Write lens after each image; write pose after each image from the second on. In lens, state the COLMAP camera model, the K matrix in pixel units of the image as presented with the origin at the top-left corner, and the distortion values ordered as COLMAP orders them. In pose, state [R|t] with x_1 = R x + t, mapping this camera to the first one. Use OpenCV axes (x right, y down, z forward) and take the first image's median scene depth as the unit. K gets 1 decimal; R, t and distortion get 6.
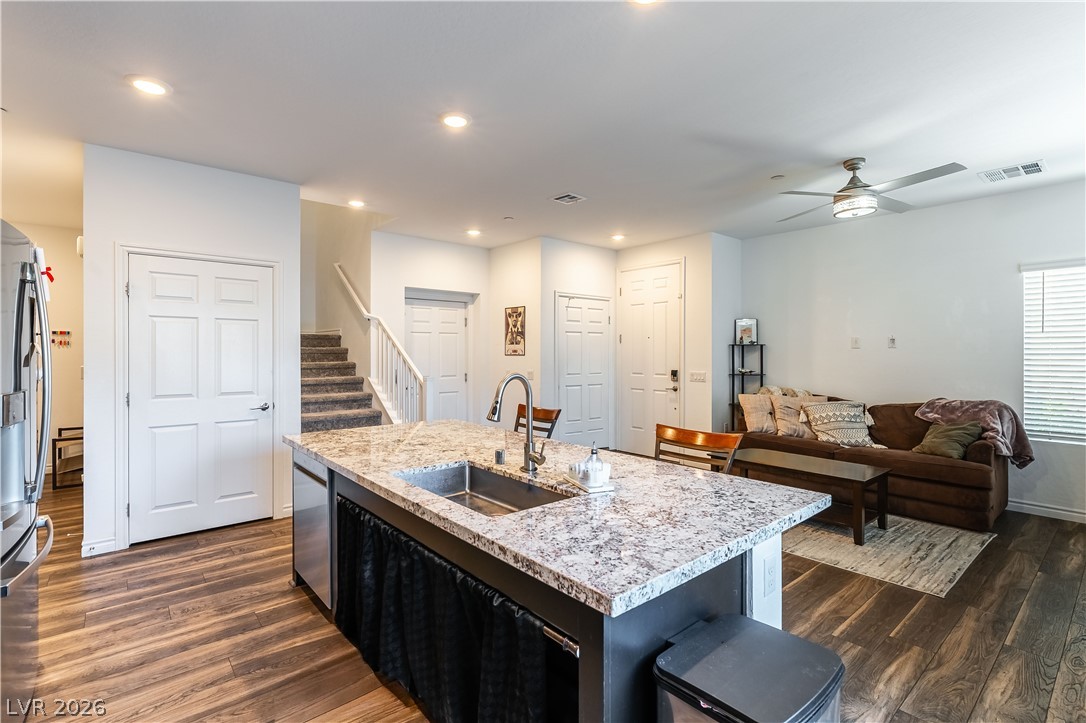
lens RADIAL K [[498.5, 0, 526.4], [0, 498.5, 352.9], [0, 0, 1]] dist [0.000041, -0.000682]
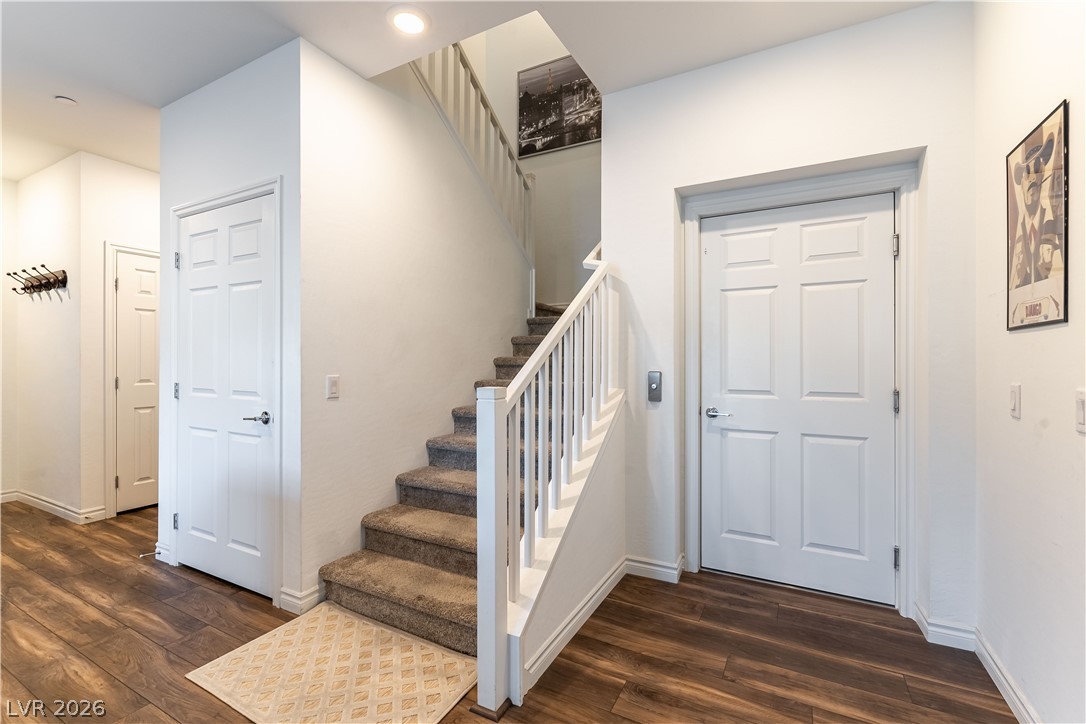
lens RADIAL K [[471.7, 0, 543.0], [0, 471.7, 362.0], [0, 0, 1]] dist [-0.000767, -0.000018]
pose [[0.382601, 0.002209, -0.923911, 0.145294], [-0.001883, 0.999997, 0.001612, 0.032687], [0.923912, 0.001123, 0.382604, 1.018923]]
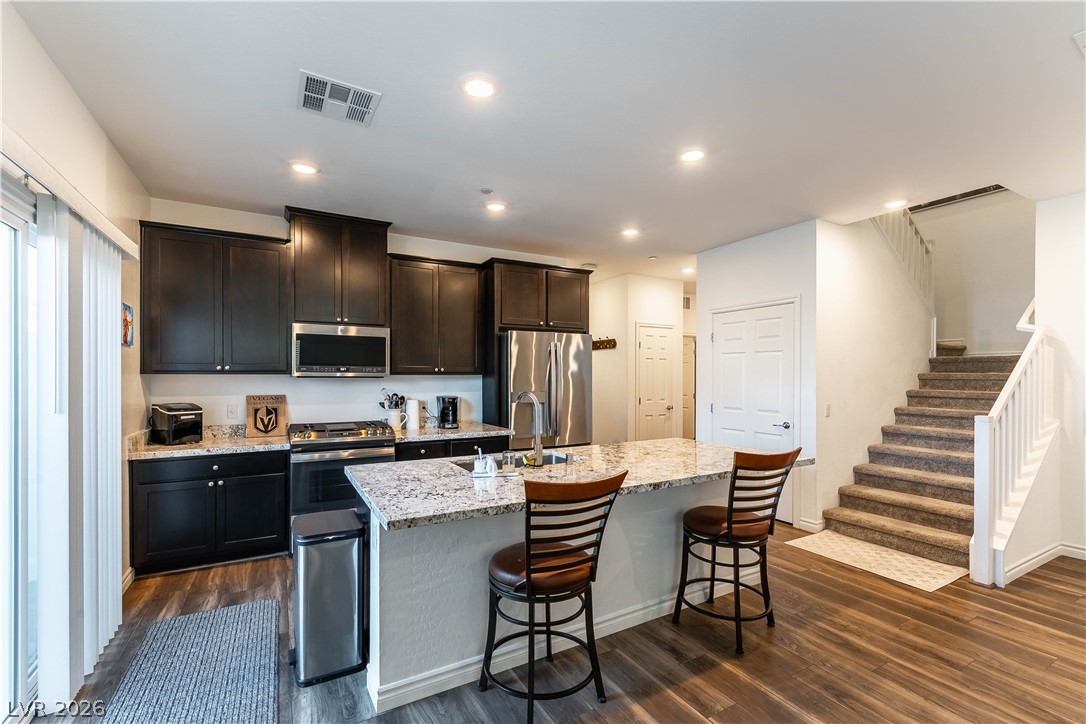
lens RADIAL K [[471.3, 0, 543.7], [0, 471.3, 379.4], [0, 0, 1]] dist [-0.000521, 0.000095]
pose [[-0.166192, 0.005381, -0.986079, 0.595520], [-0.005232, 0.999966, 0.006338, -0.002743], [0.986079, 0.006213, -0.166159, 0.584876]]
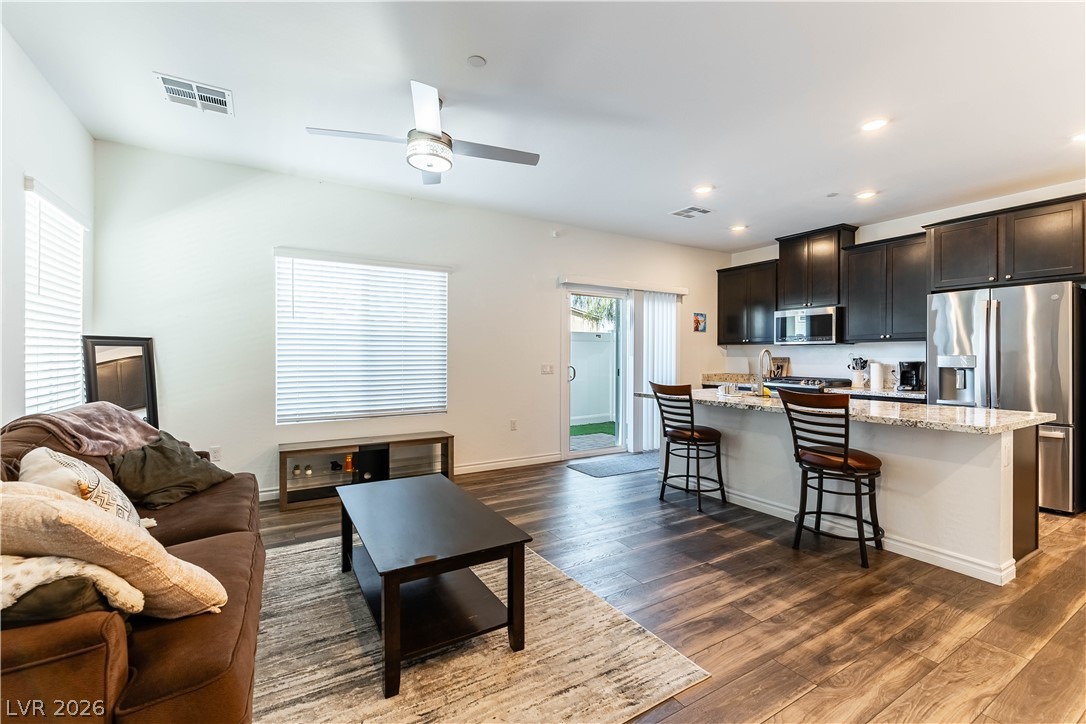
lens RADIAL K [[466.3, 0, 547.0], [0, 466.3, 356.5], [0, 0, 1]] dist [-0.002048, -0.000136]
pose [[-0.990610, -0.004792, 0.136632, 0.292796], [-0.004252, 0.999982, 0.004244, 0.031830], [-0.136649, 0.003624, -0.990613, 1.442387]]
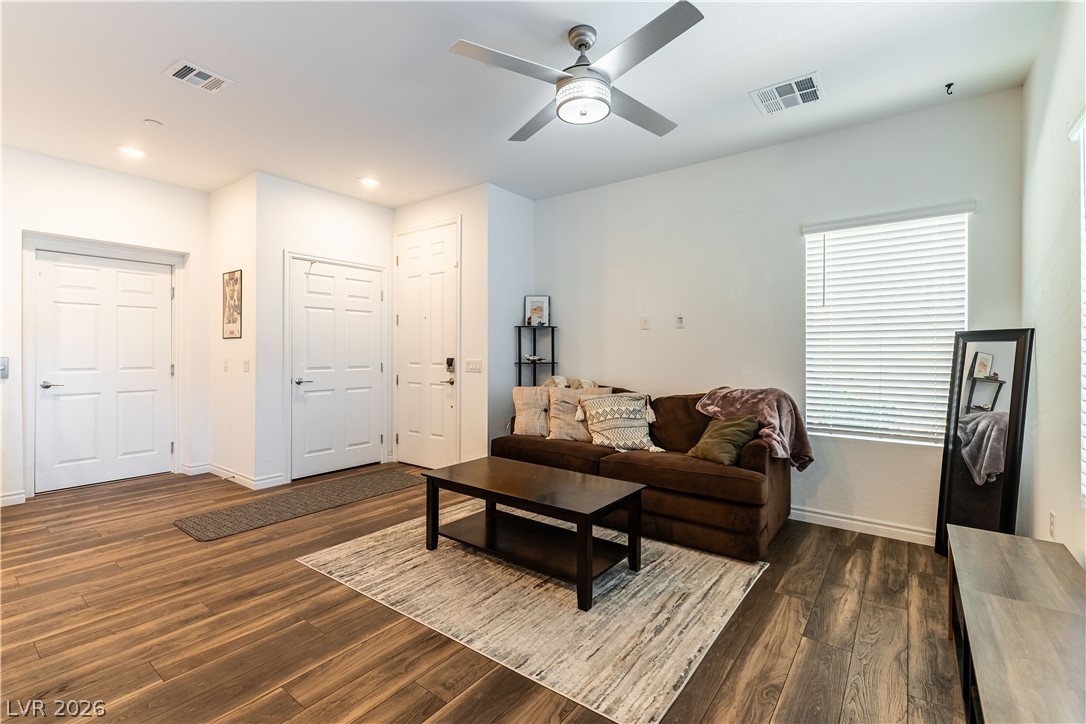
lens RADIAL K [[477.5, 0, 552.3], [0, 477.5, 350.6], [0, 0, 1]] dist [-0.000563, -0.000117]
pose [[0.969145, 0.003065, 0.246473, 0.378574], [-0.002169, 0.999990, -0.003906, 0.035922], [-0.246483, 0.003251, 0.969142, 0.319342]]
